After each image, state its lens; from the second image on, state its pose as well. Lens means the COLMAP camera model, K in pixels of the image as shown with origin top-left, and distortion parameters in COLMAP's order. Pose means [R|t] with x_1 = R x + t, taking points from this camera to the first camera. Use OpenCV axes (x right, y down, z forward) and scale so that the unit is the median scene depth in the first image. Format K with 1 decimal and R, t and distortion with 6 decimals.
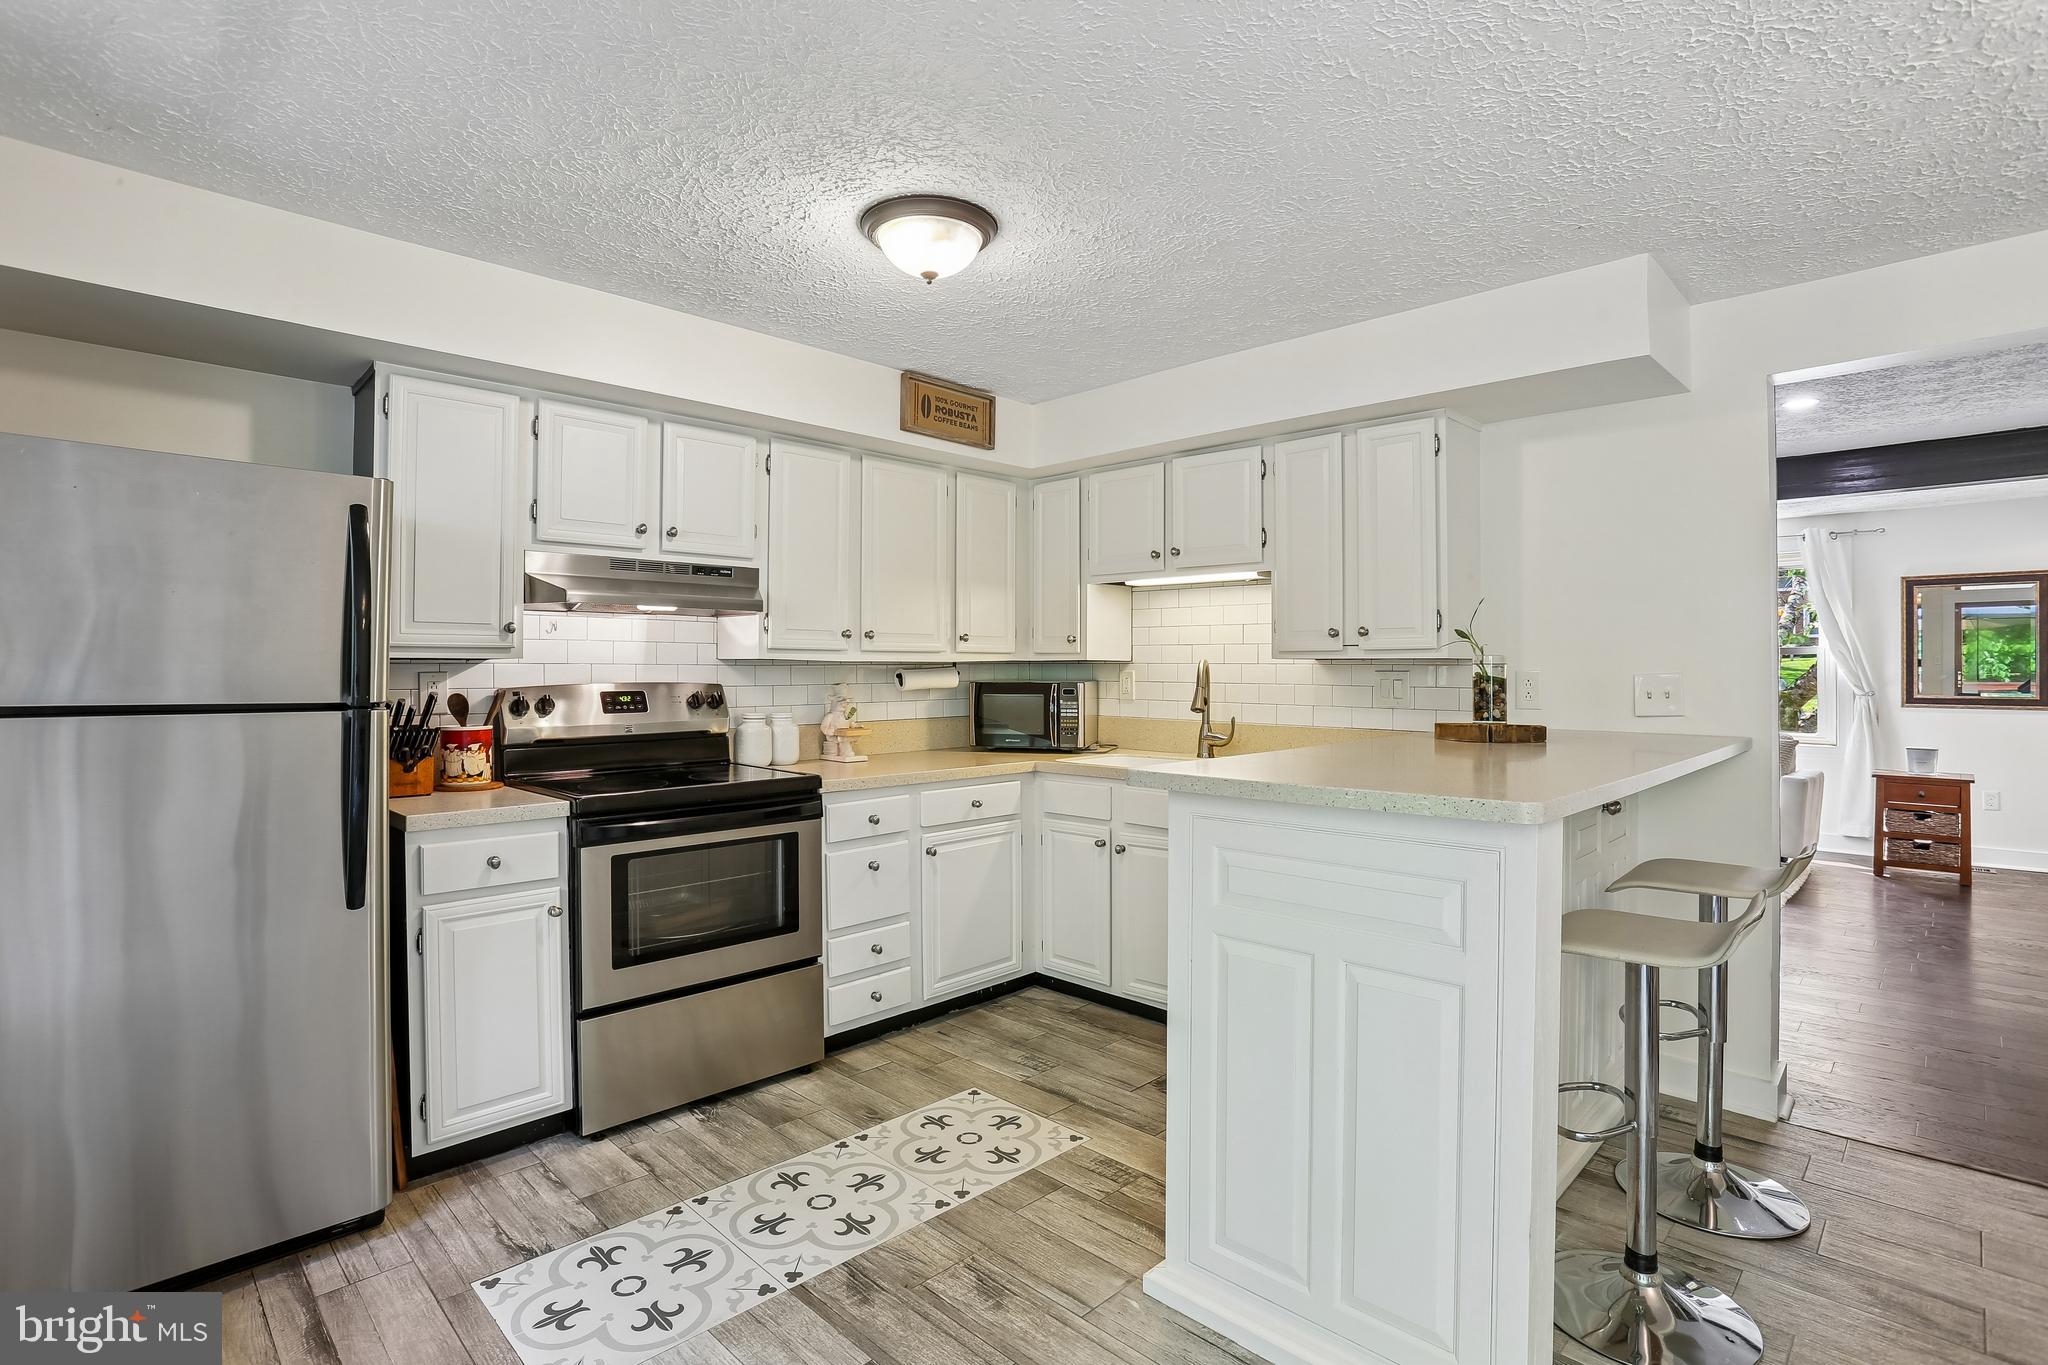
lens RADIAL K [[1000.3, 0, 1020.3], [0, 1000.3, 669.4], [0, 0, 1]] dist [-0.057953, 0.017559]
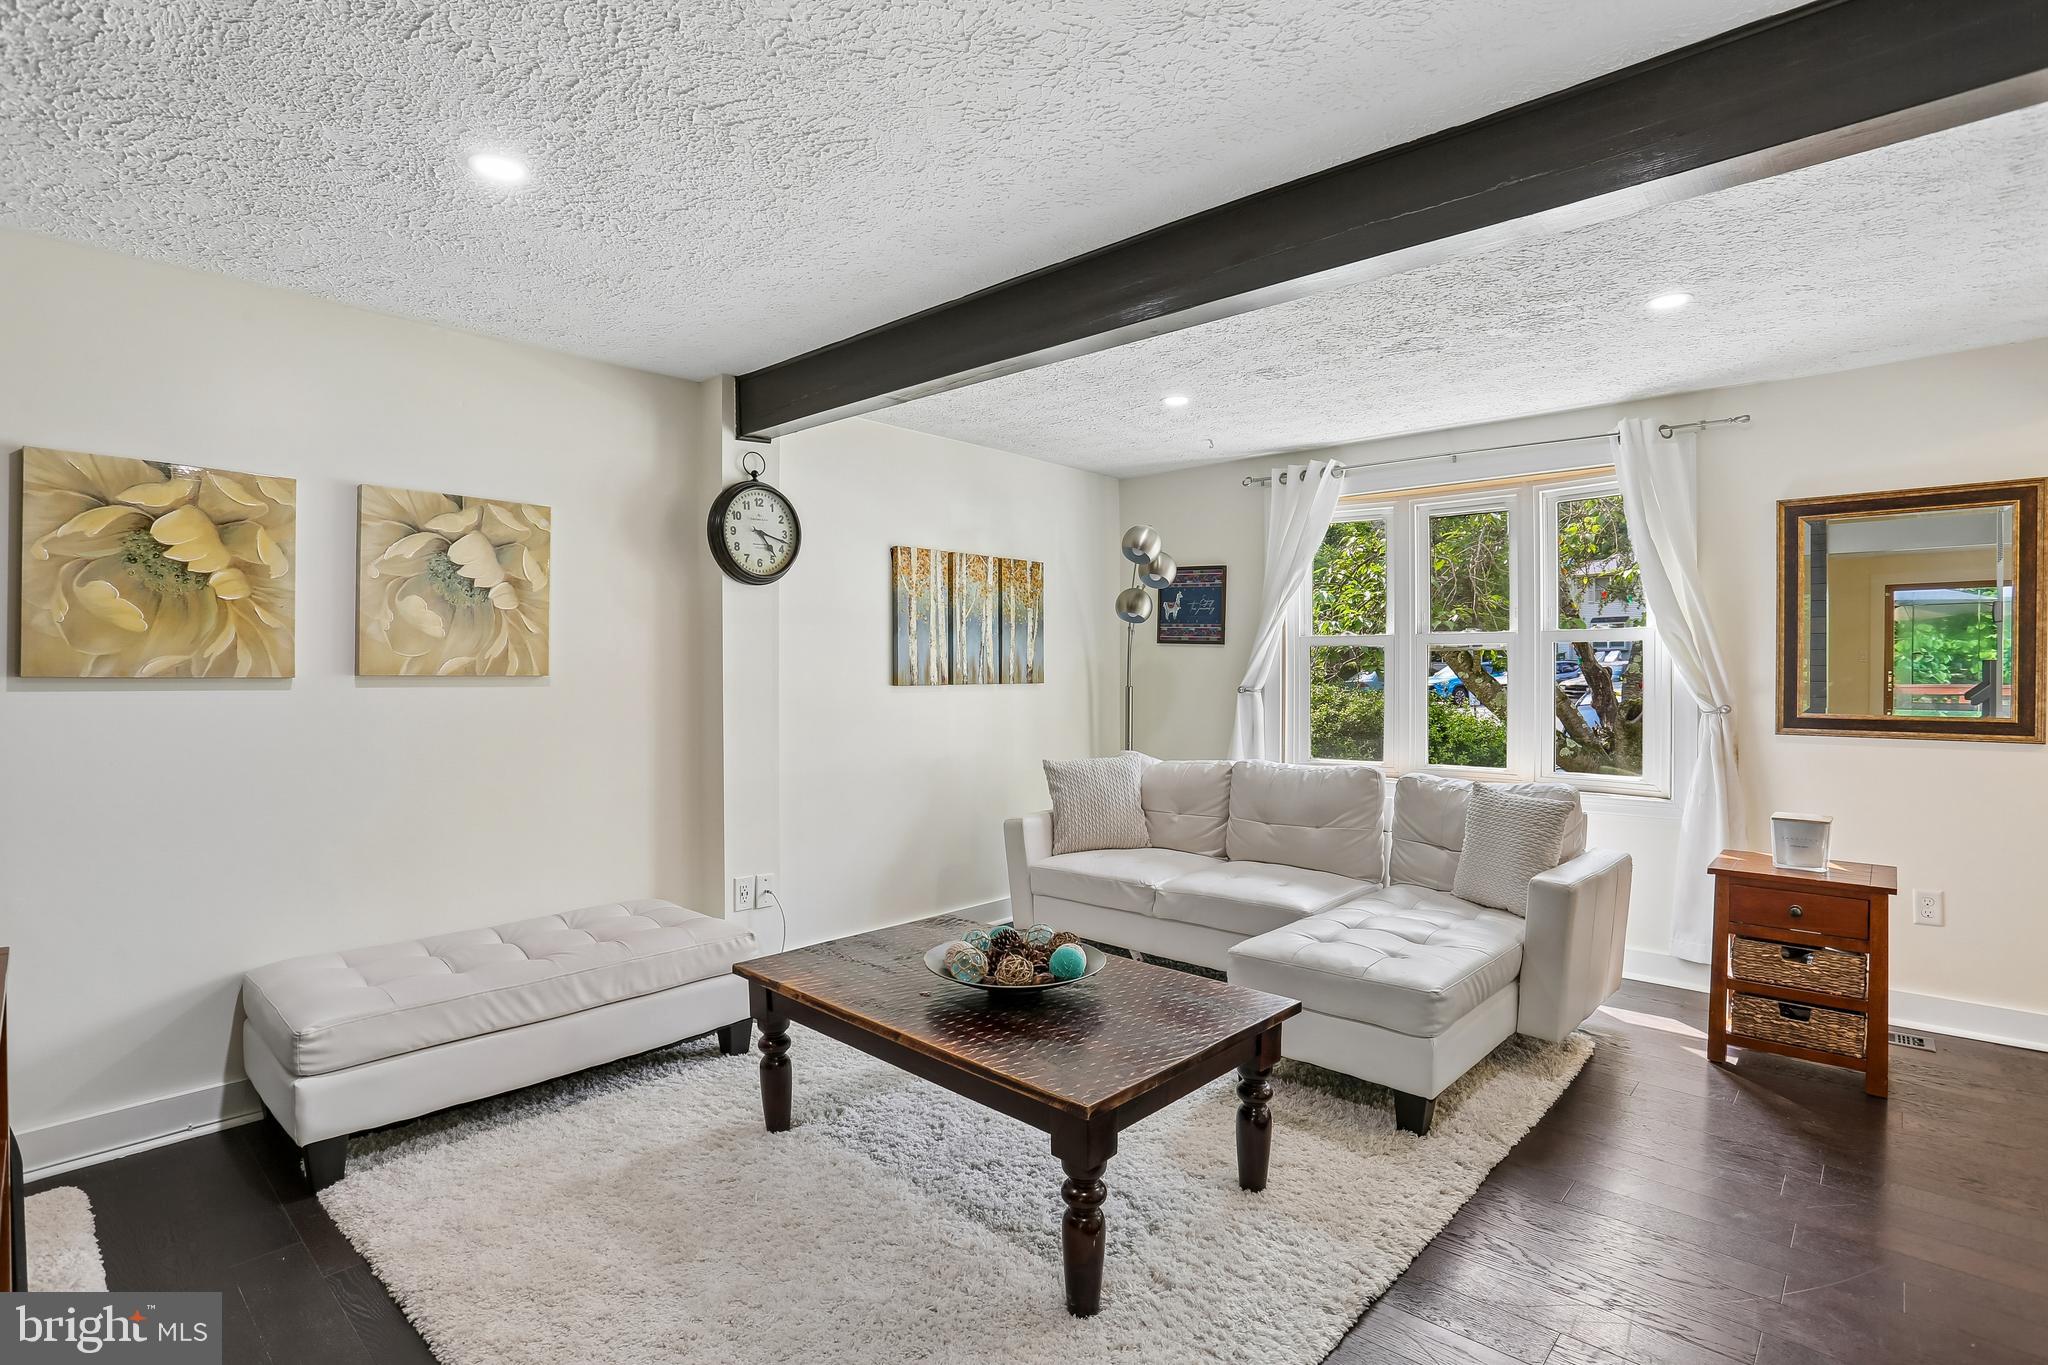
lens RADIAL K [[1000.3, 0, 1024.6], [0, 1000.3, 682.3], [0, 0, 1]] dist [-0.057953, 0.017559]
pose [[0.999259, -0.000360, 0.038483, 0.868675], [-0.000173, 0.999904, 0.013839, 0.002326], [-0.038485, -0.013835, 0.999163, 0.863102]]
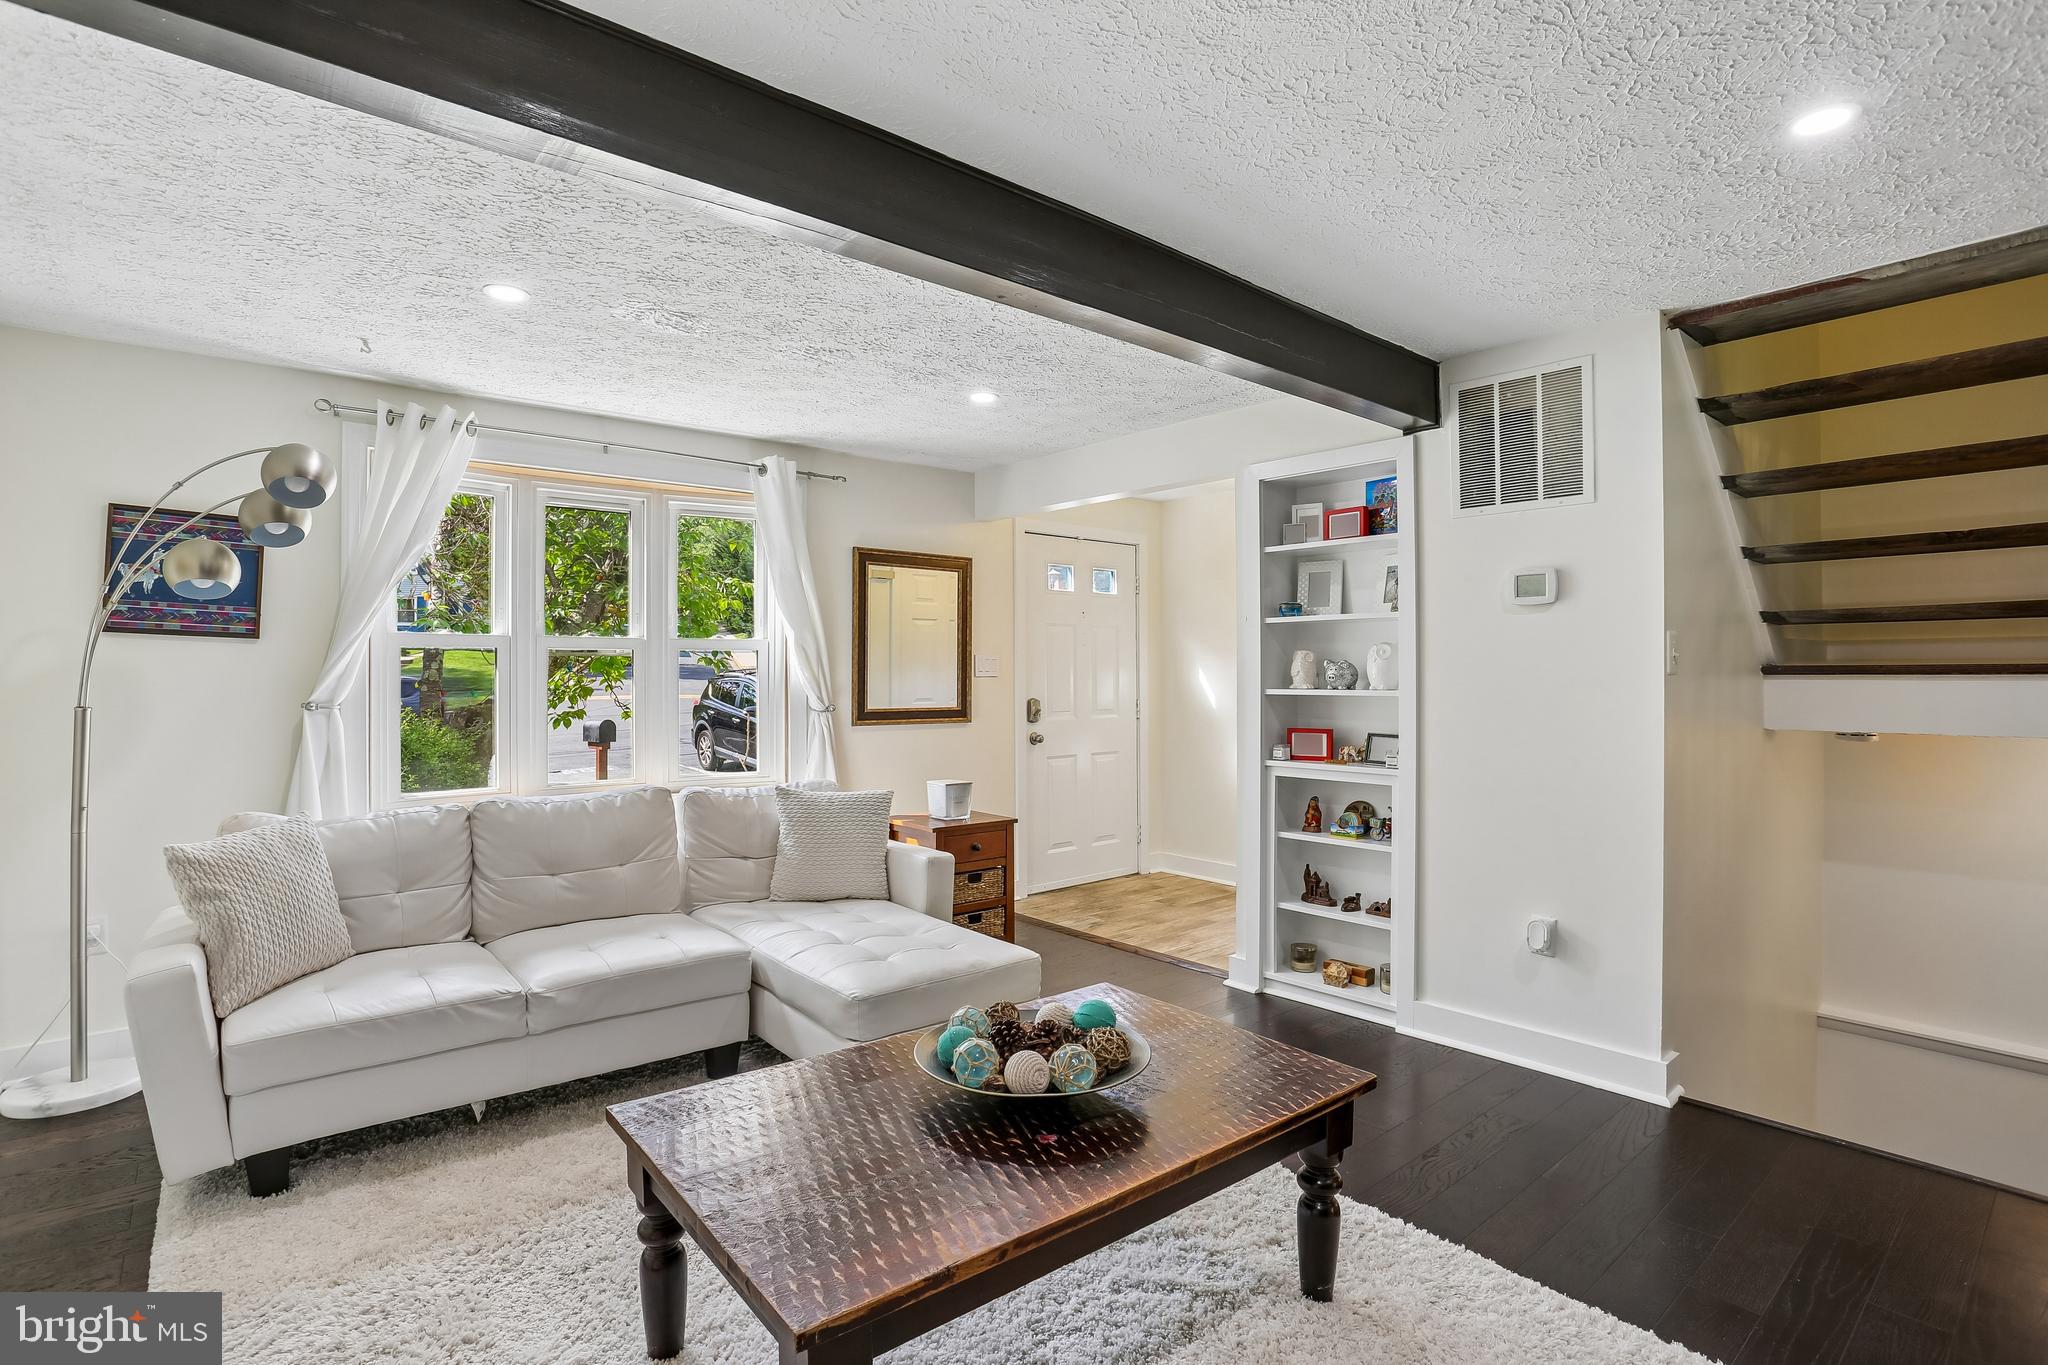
lens RADIAL K [[1000.3, 0, 994.2], [0, 1000.3, 671.1], [0, 0, 1]] dist [-0.057953, 0.017559]
pose [[0.121308, 0.004192, 0.992606, 0.333953], [-0.000563, 0.999991, -0.004155, 0.002071], [-0.992615, -0.000055, 0.121309, 1.534322]]
